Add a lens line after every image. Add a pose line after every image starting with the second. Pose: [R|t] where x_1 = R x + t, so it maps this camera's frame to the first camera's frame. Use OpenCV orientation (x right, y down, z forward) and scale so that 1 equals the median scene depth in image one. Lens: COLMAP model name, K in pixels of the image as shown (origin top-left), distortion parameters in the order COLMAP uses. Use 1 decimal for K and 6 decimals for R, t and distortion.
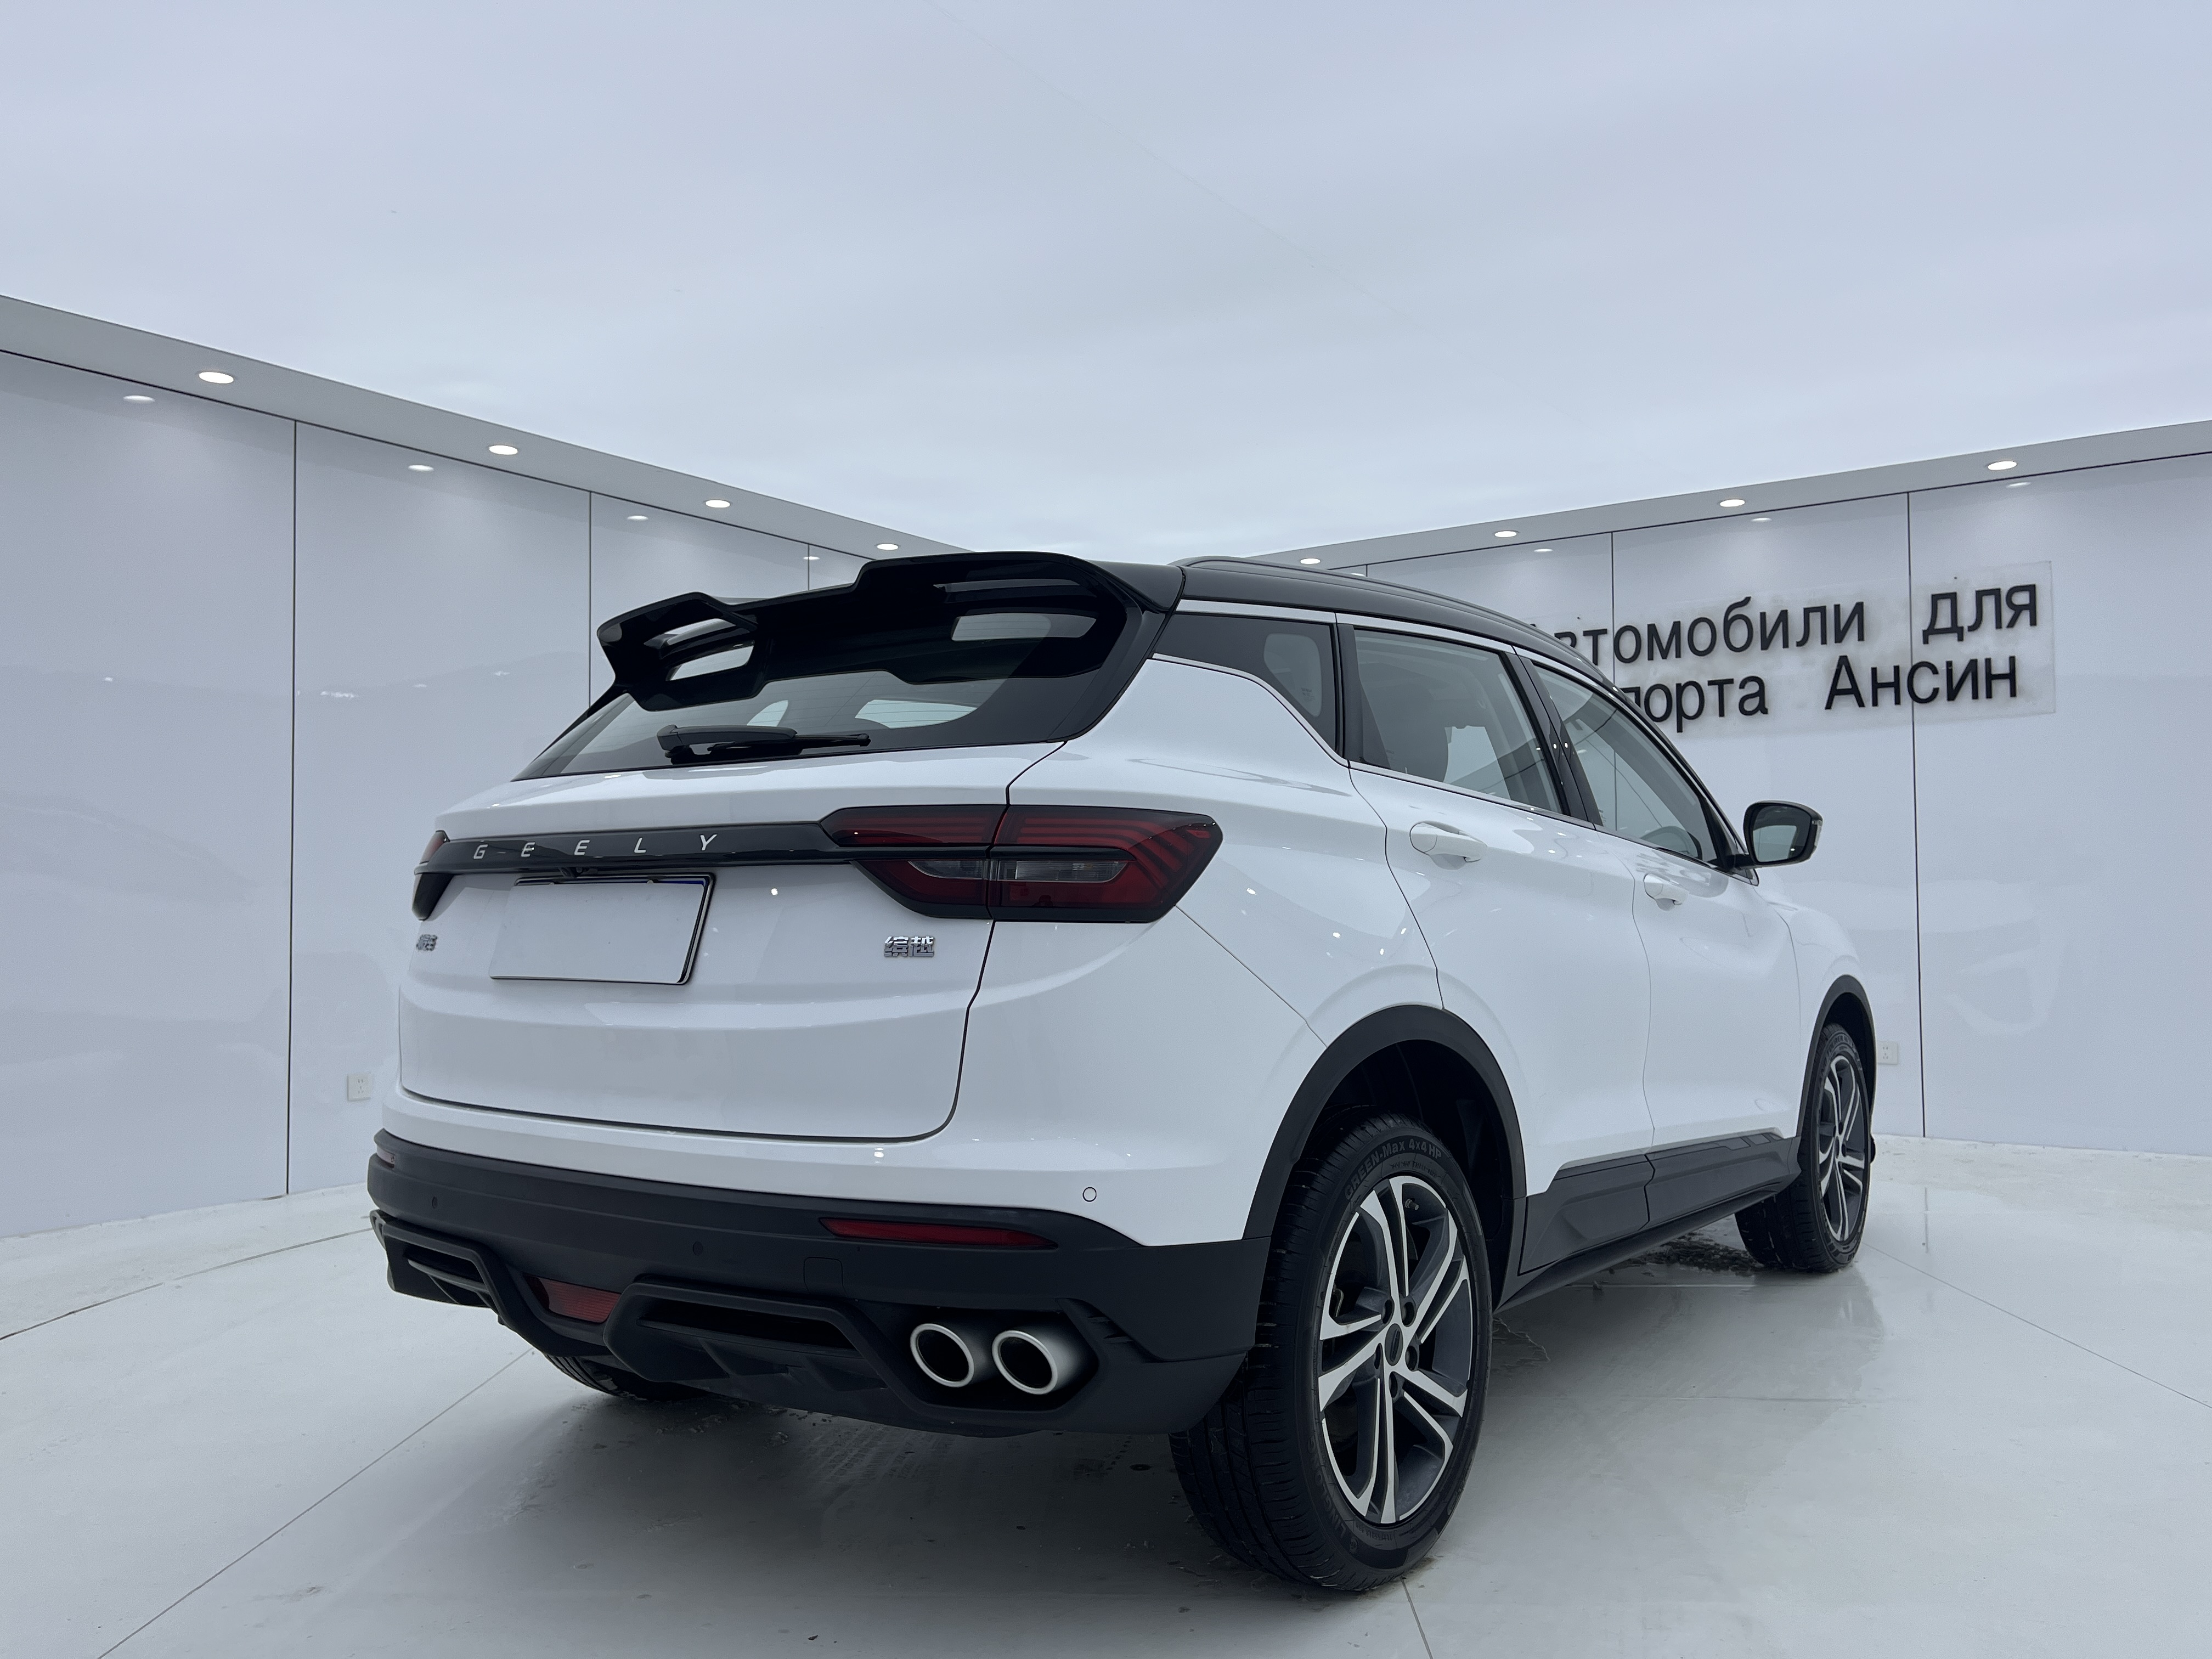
lens RADIAL K [[1676.5, 0, 1100.9], [0, 1676.5, 826.3], [0, 0, 1]] dist [0.057122, -0.058427]
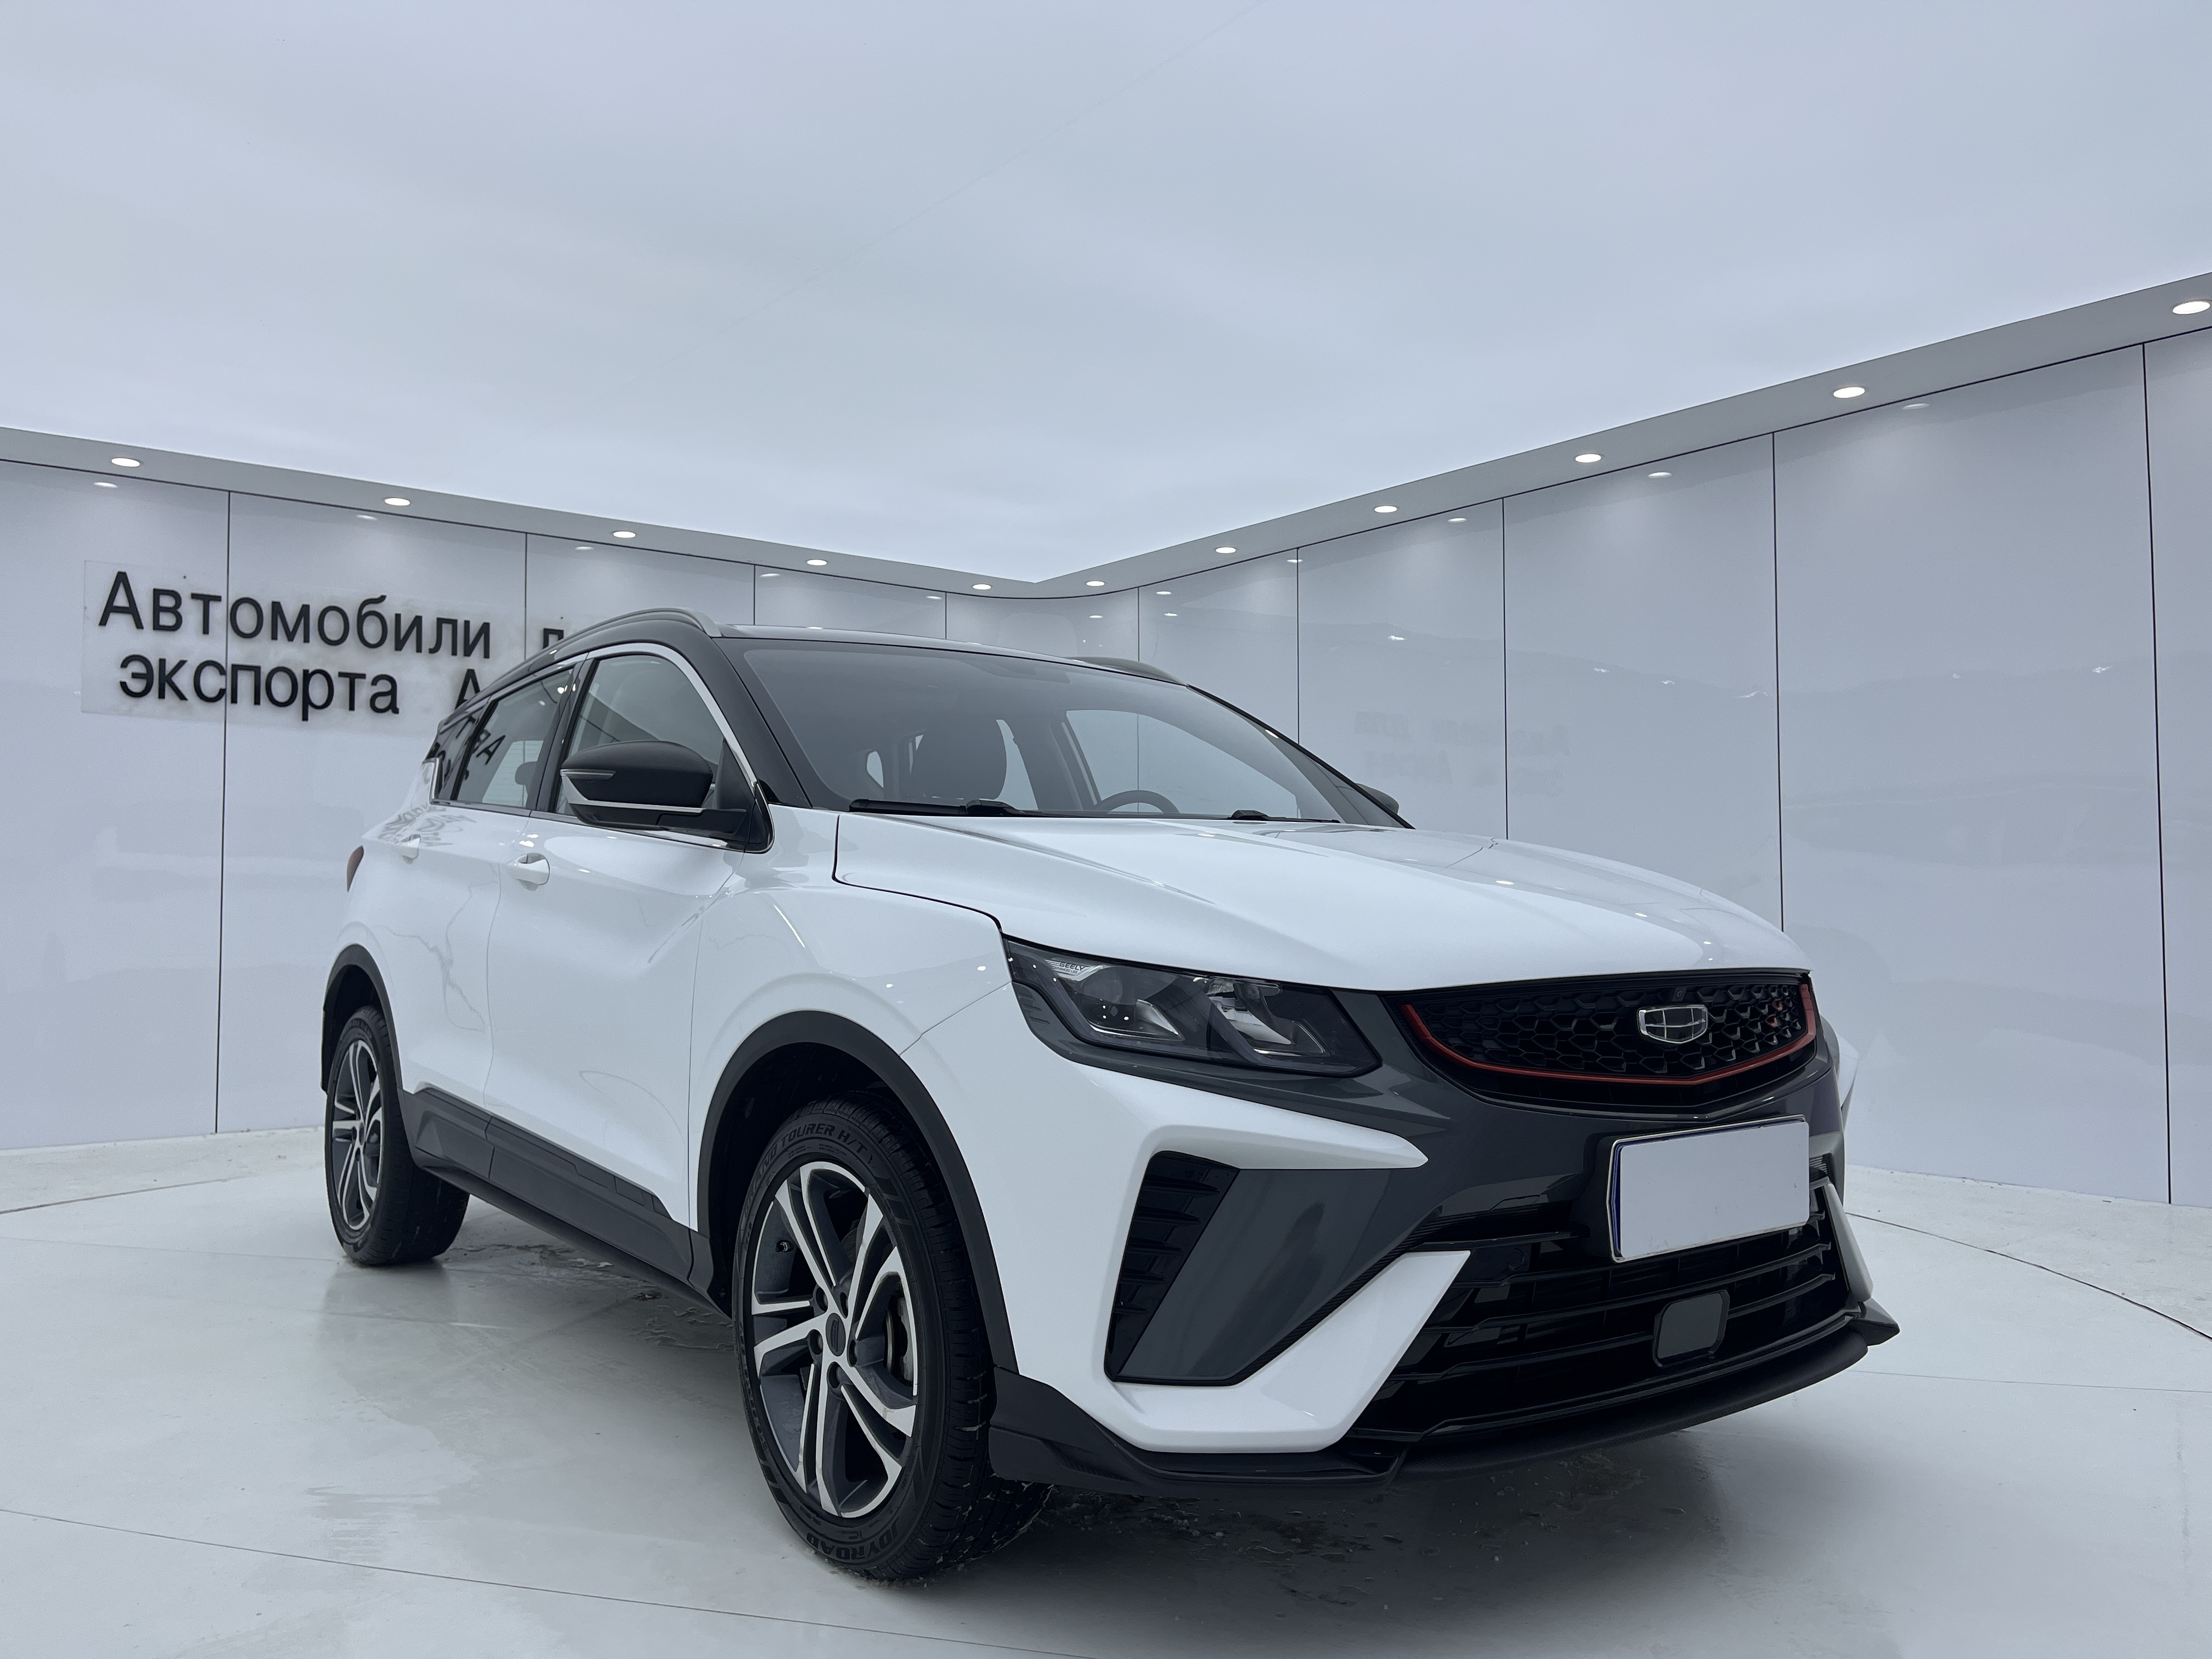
lens RADIAL K [[1676.5, 0, 1107.7], [0, 1676.5, 831.1], [0, 0, 1]] dist [0.057122, -0.058427]
pose [[0.283698, 0.049084, 0.957657, -0.472309], [-0.041523, 0.998381, -0.038870, 0.026632], [-0.958014, -0.028737, 0.285277, 0.309236]]
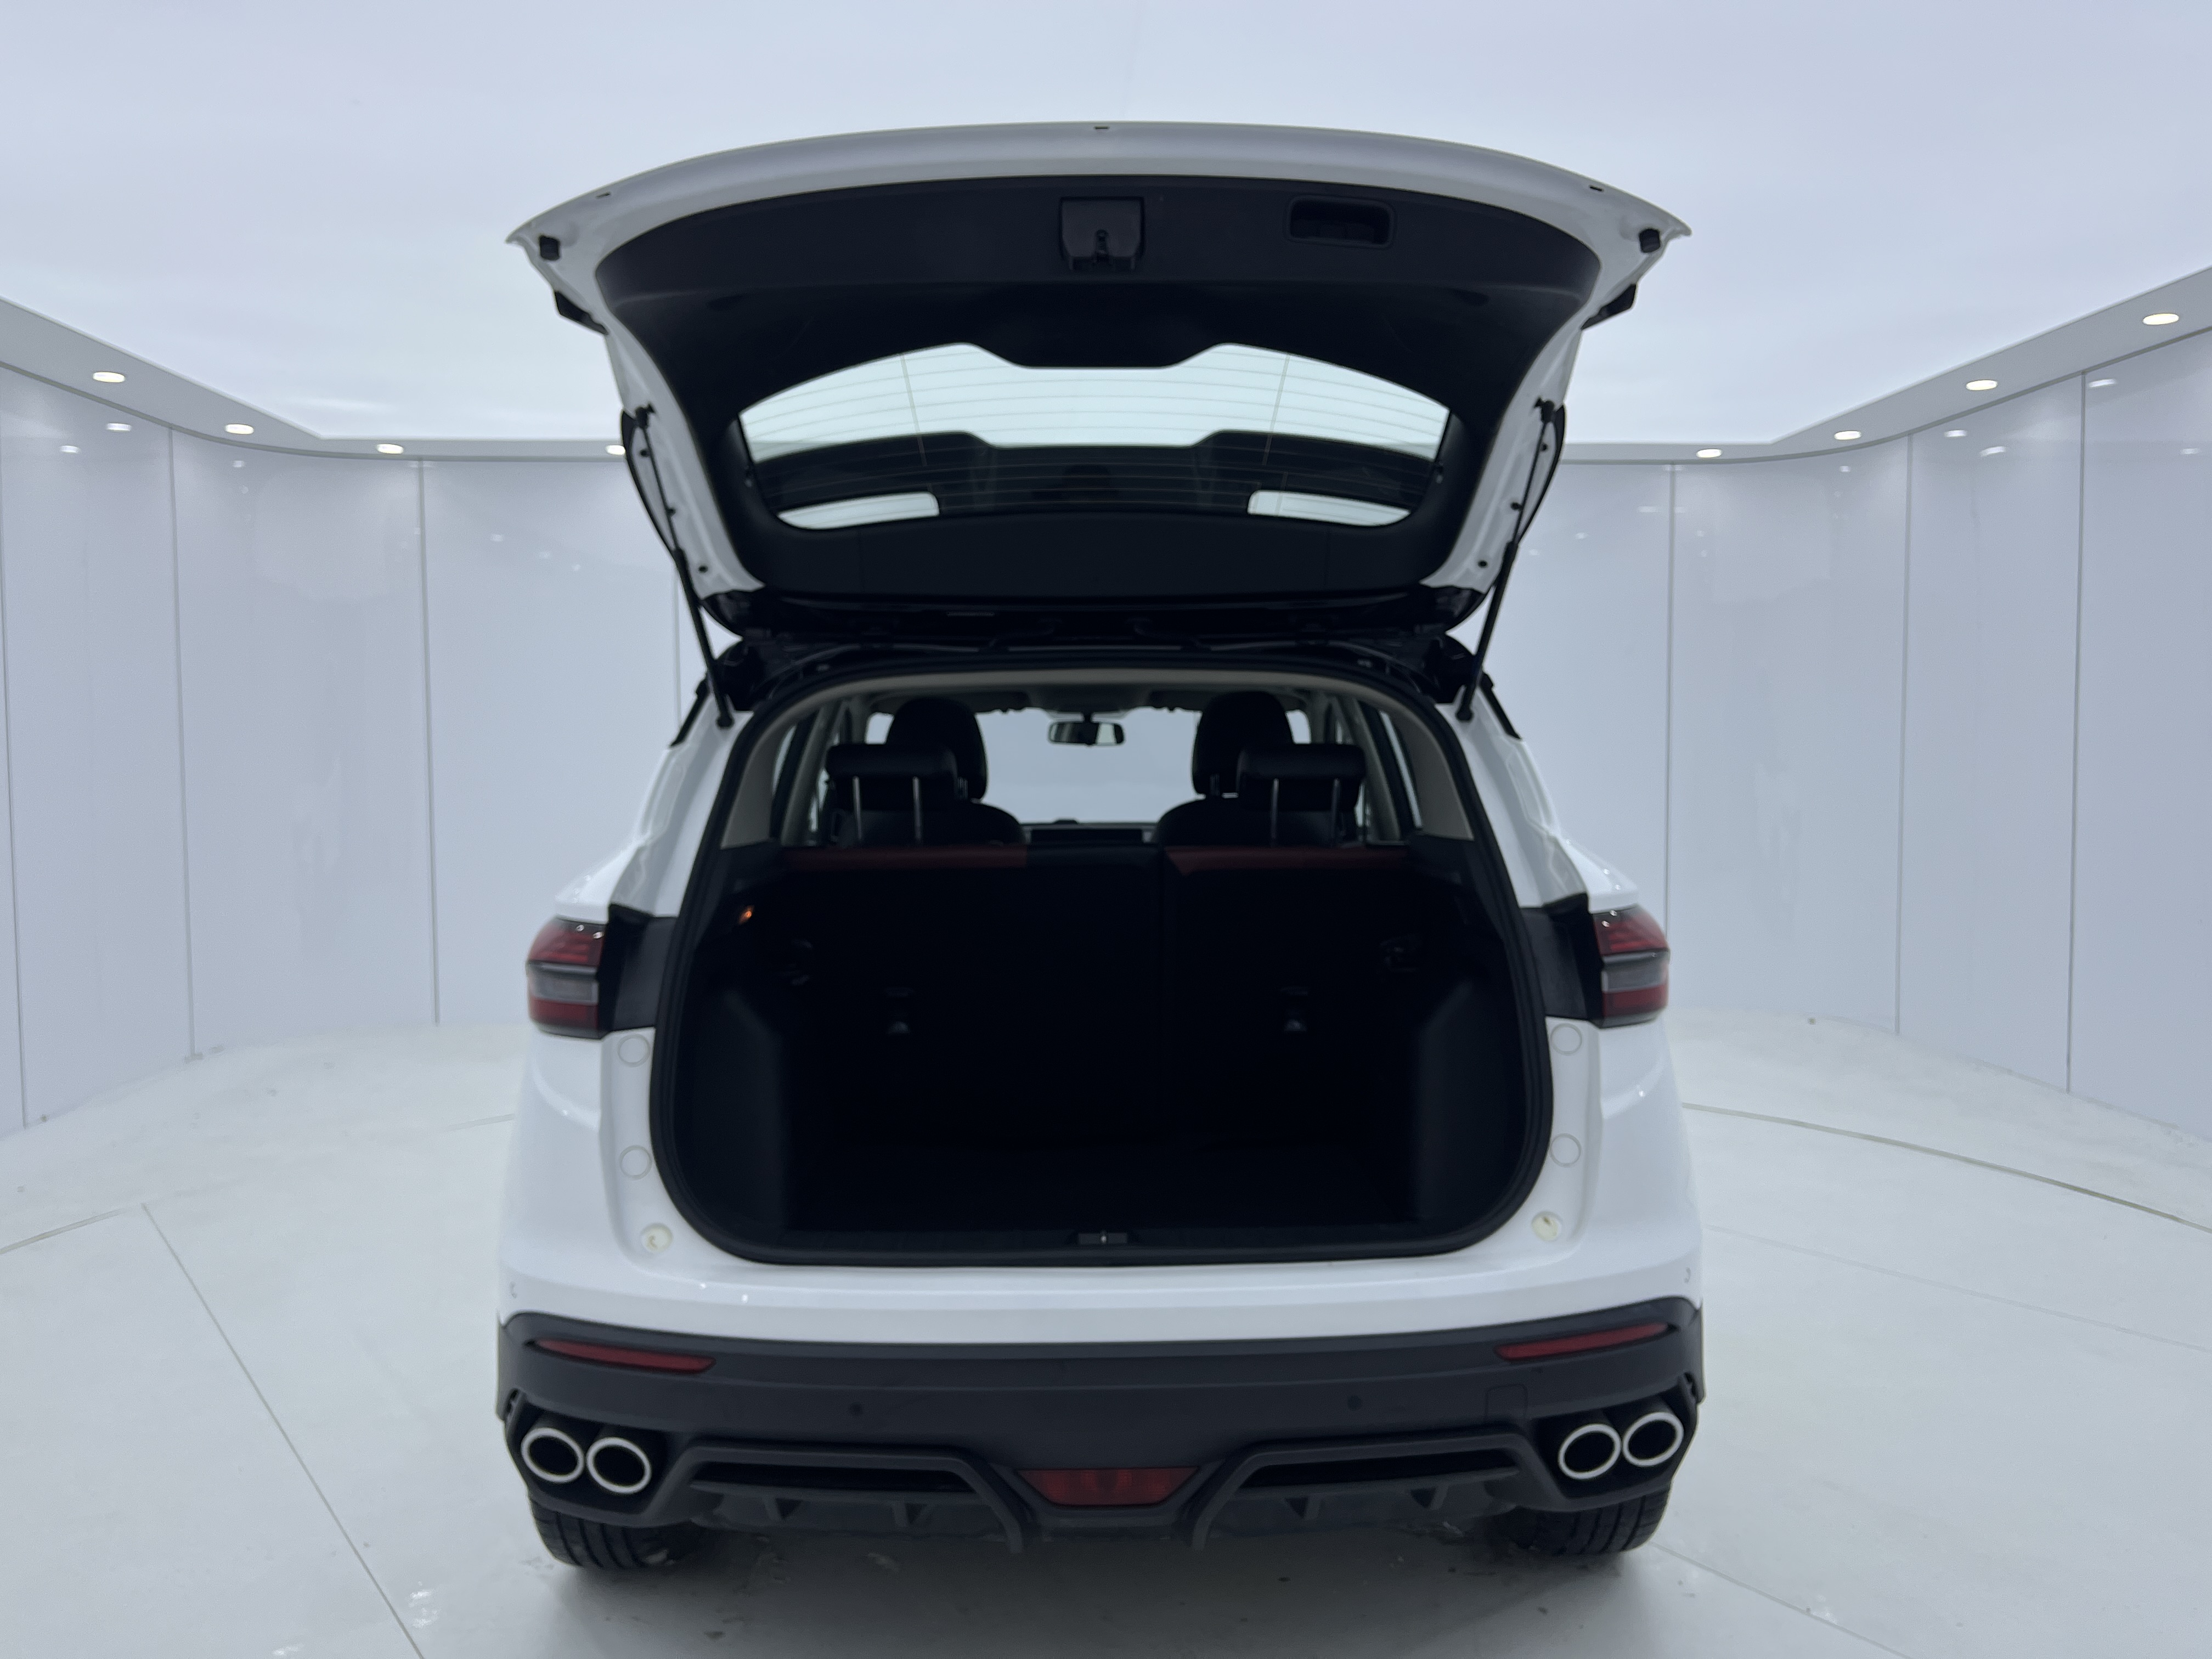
lens RADIAL K [[1676.5, 0, 1103.8], [0, 1676.5, 838.4], [0, 0, 1]] dist [0.057122, -0.058427]
pose [[0.789653, -0.034003, 0.612611, -0.280951], [-0.025441, 0.995790, 0.088065, -0.042337], [-0.613026, -0.085126, 0.785463, 0.120003]]
